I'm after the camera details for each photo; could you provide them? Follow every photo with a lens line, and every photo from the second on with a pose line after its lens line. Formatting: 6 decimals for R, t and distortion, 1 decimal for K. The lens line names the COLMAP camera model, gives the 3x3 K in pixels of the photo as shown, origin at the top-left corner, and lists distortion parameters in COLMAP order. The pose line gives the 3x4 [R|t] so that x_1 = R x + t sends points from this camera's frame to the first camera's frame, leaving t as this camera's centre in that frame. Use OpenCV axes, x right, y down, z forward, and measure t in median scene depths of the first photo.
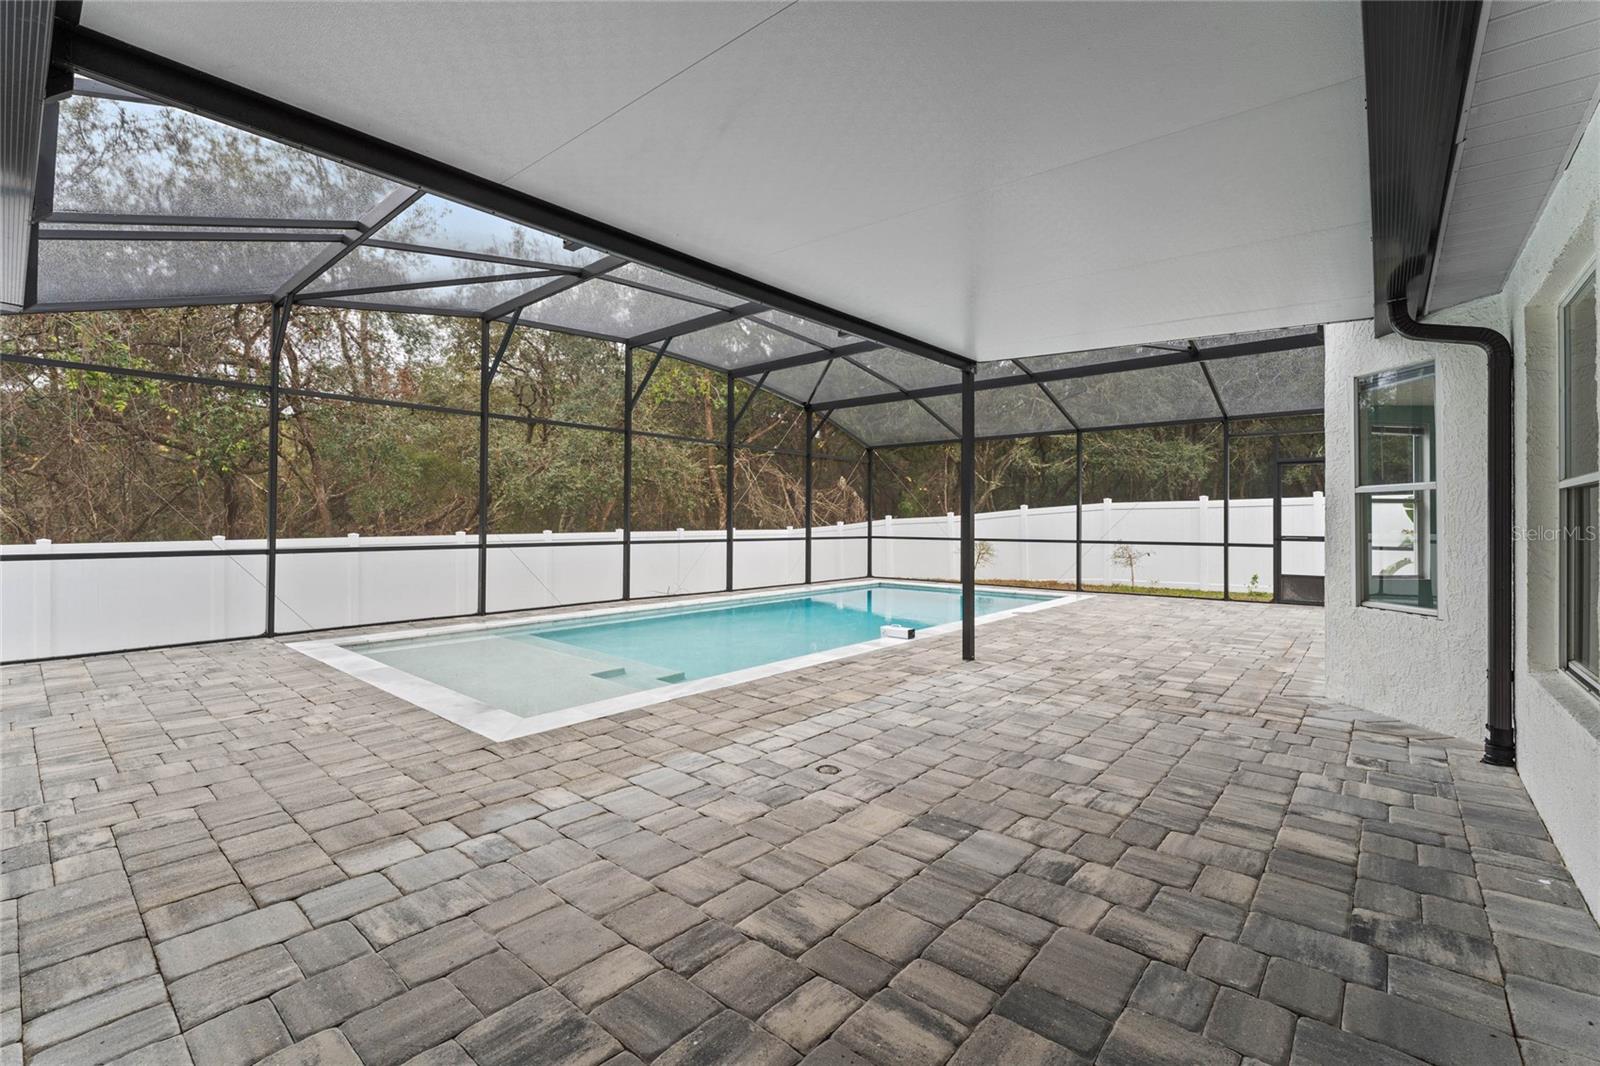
lens RADIAL K [[680.0, 0, 783.4], [0, 680.0, 522.9], [0, 0, 1]] dist [0.000161, 0.000274]
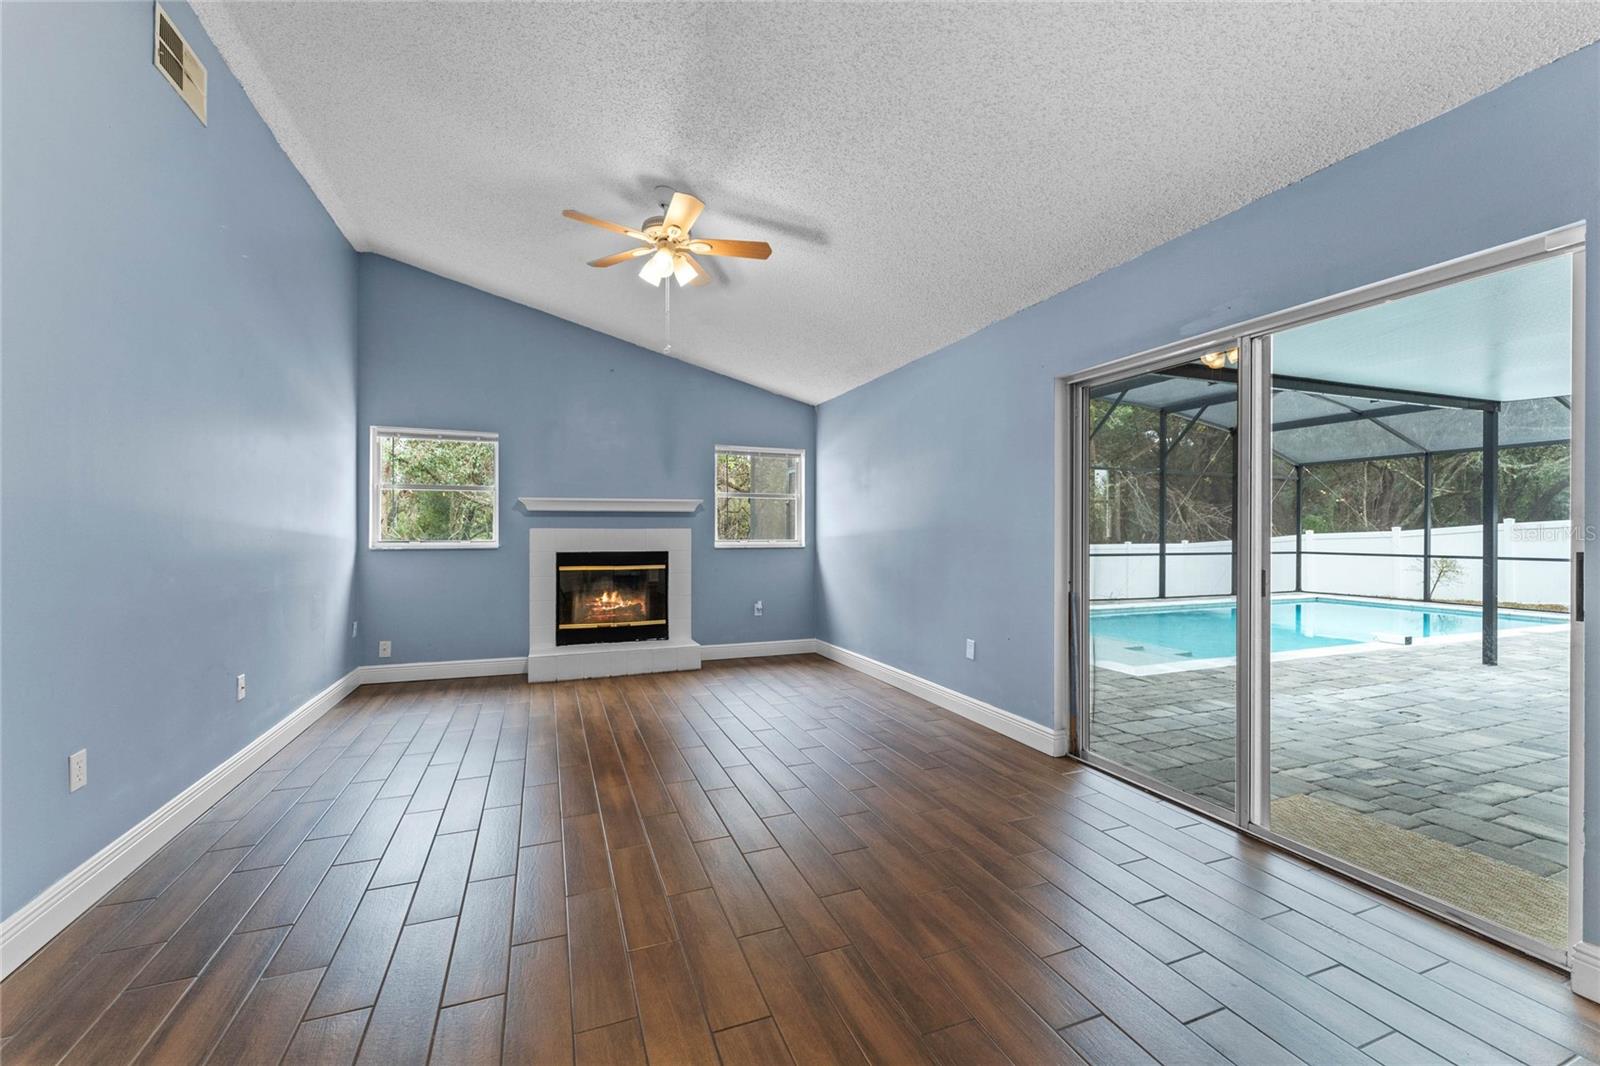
lens RADIAL K [[652.3, 0, 771.6], [0, 652.3, 530.1], [0, 0, 1]] dist [0.003351, -0.000023]
pose [[0.892422, -0.002196, -0.451197, -0.134734], [0.000413, 0.999992, -0.004050, -0.008276], [0.451202, 0.003428, 0.892415, -0.228602]]
